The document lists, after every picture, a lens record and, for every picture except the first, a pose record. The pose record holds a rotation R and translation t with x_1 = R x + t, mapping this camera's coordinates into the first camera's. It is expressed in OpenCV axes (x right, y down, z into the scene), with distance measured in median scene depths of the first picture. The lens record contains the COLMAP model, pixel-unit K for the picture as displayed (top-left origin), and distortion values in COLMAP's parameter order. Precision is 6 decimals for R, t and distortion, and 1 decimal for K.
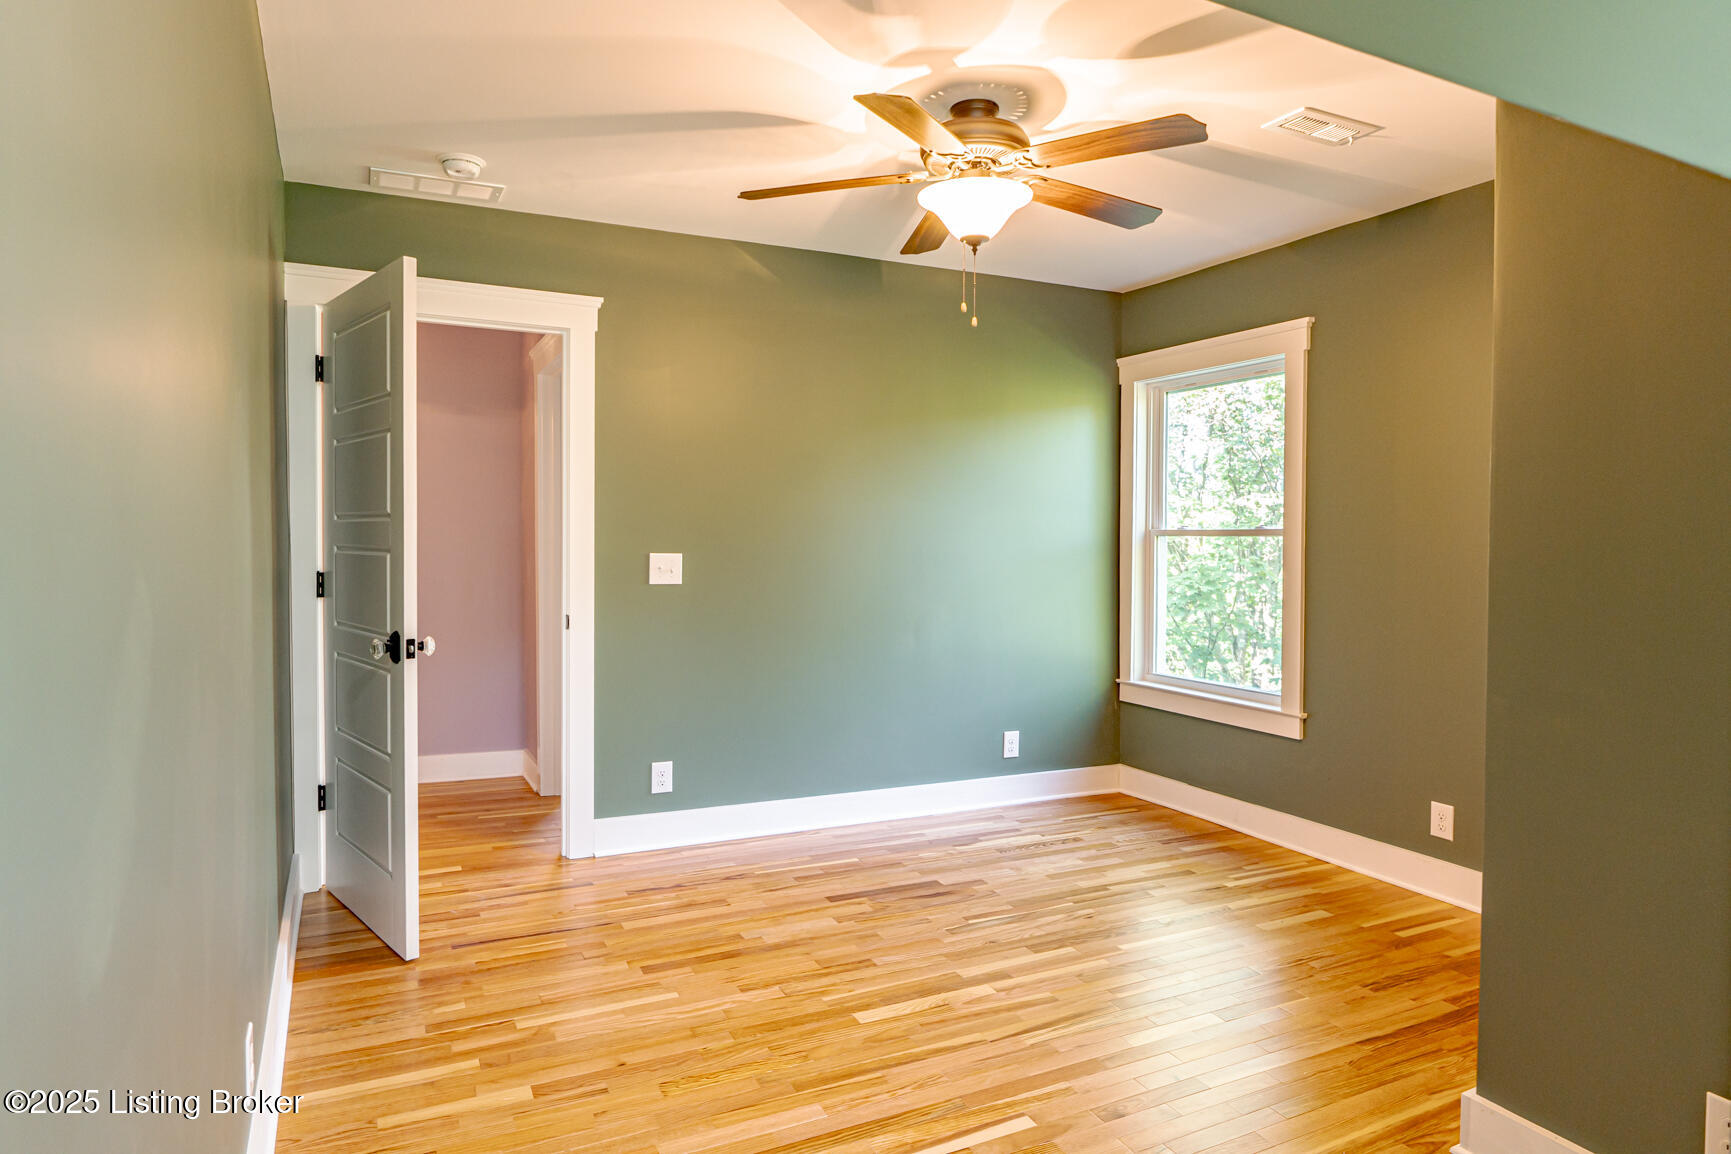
lens RADIAL K [[1024.4, 0, 865.5], [0, 1024.4, 577.0], [0, 0, 1]] dist [0.003222, 0.000814]
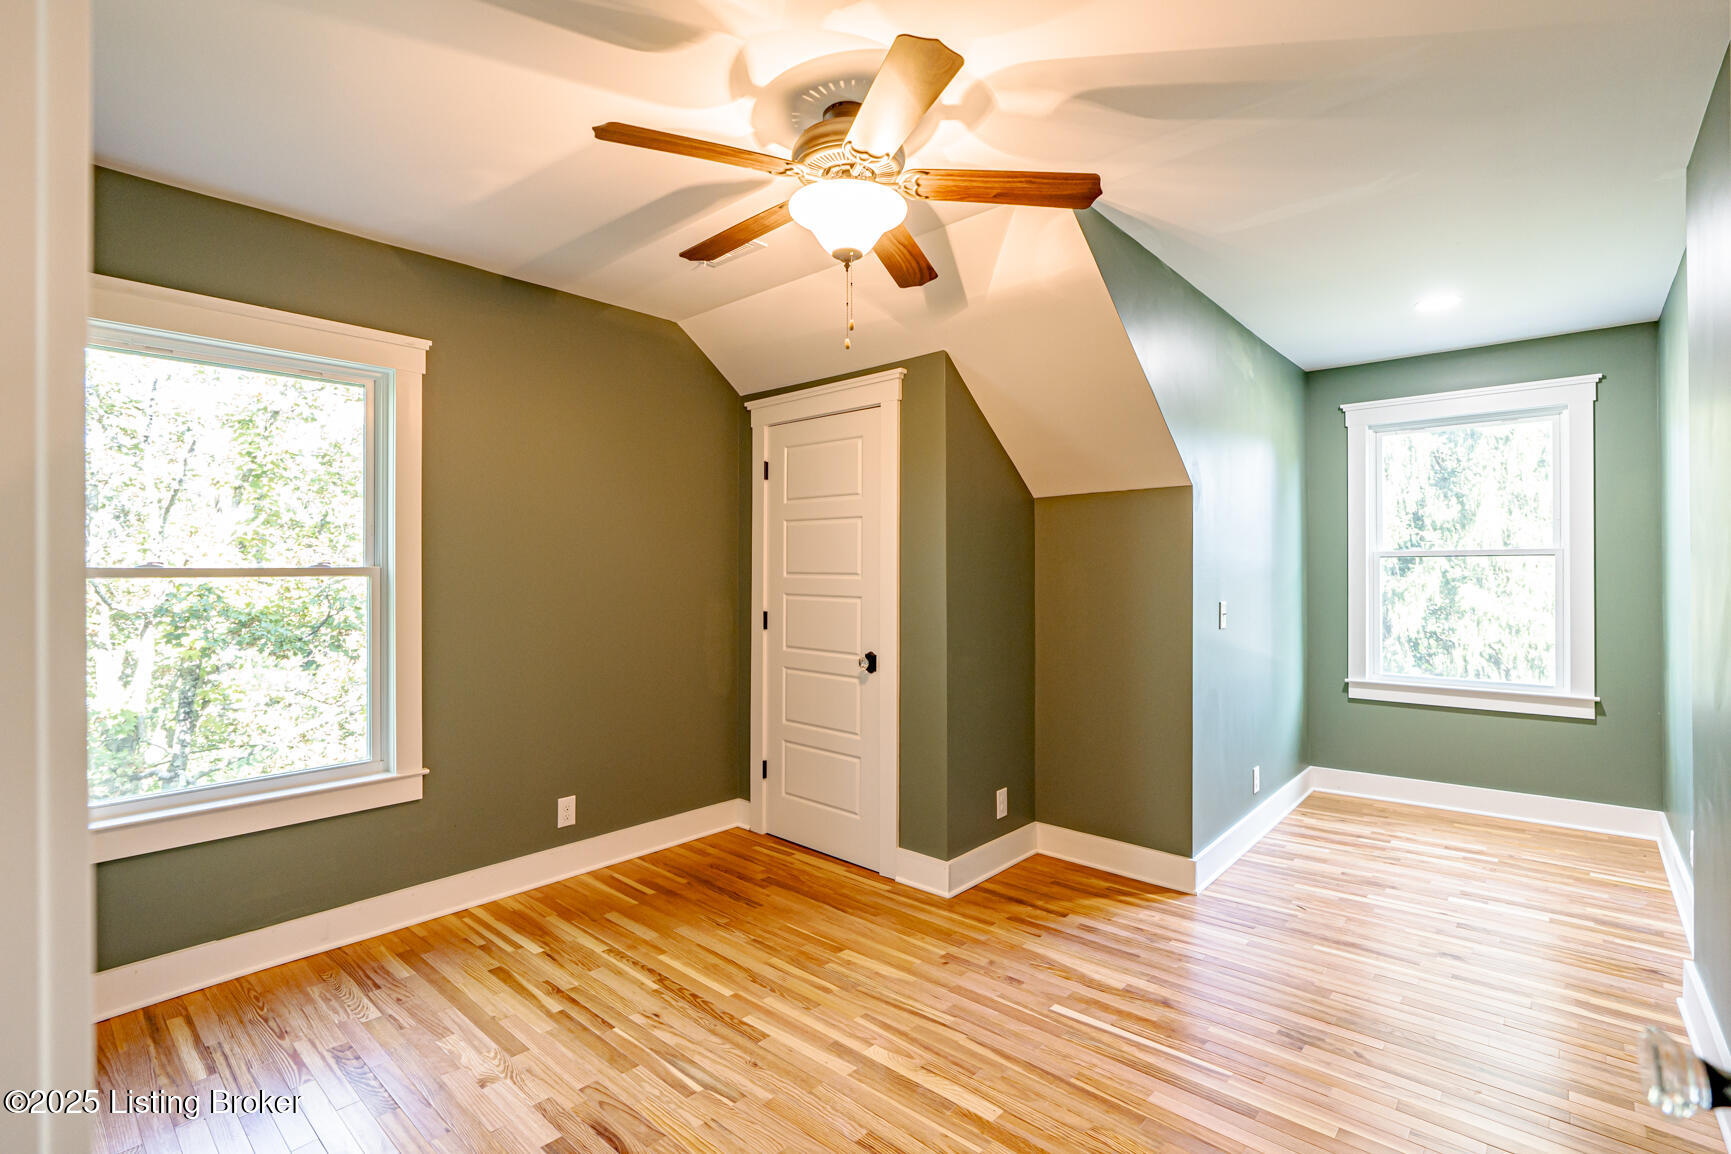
lens RADIAL K [[780.0, 0, 945.8], [0, 780.0, 574.8], [0, 0, 1]] dist [-0.002816, -0.000485]
pose [[-0.415117, -0.006912, 0.909742, -0.473520], [0.036625, 0.999034, 0.024302, -0.047025], [-0.909031, 0.043407, -0.414462, 1.017715]]
